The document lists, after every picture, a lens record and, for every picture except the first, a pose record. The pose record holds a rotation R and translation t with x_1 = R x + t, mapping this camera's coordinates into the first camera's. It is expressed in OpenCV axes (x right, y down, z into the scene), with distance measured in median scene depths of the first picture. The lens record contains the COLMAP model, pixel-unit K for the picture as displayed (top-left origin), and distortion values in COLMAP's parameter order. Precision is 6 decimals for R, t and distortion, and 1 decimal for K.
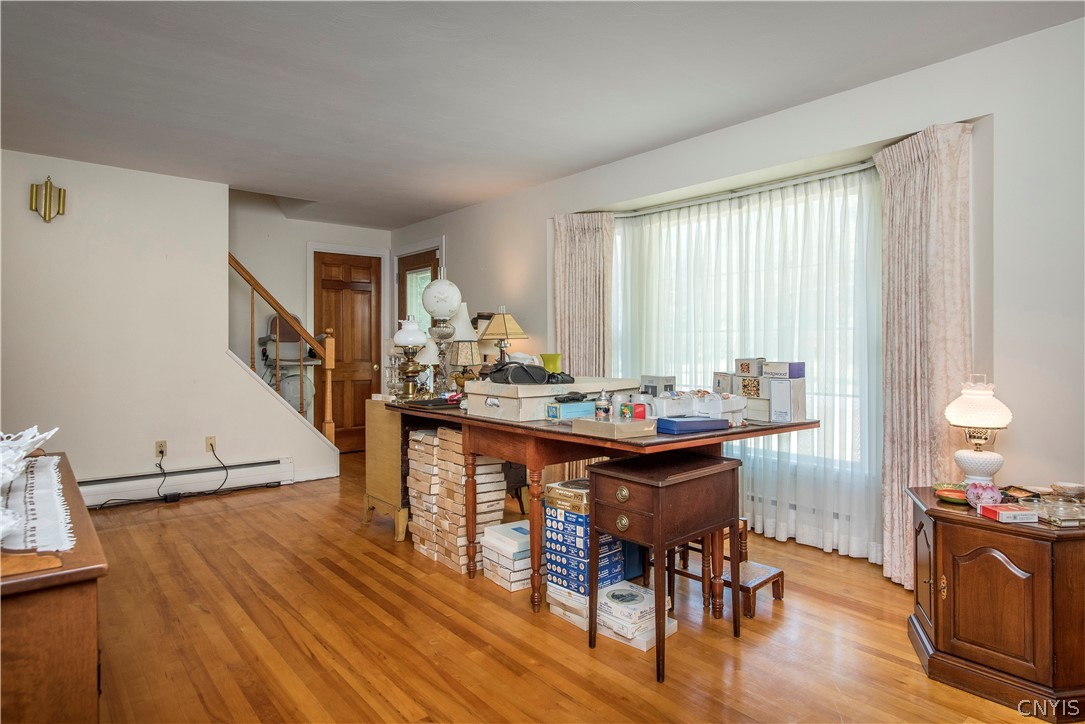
lens RADIAL K [[623.4, 0, 504.9], [0, 623.4, 341.7], [0, 0, 1]] dist [-0.004601, 0.002155]
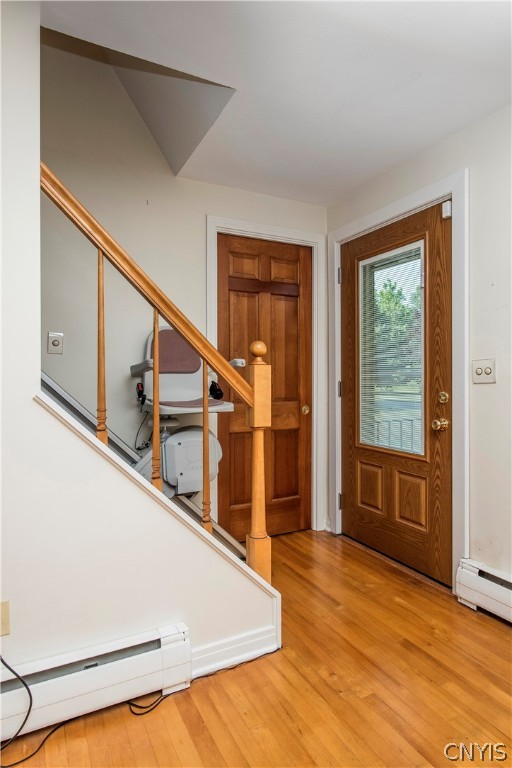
lens RADIAL K [[441.3, 0, 256.4], [0, 441.3, 382.5], [0, 0, 1]] dist [-0.004601, 0.002155]
pose [[0.985154, 0.002271, -0.171660, -0.199596], [0.001249, 0.999791, 0.020396, 0.002027], [0.171670, -0.020308, 0.984945, 0.586745]]
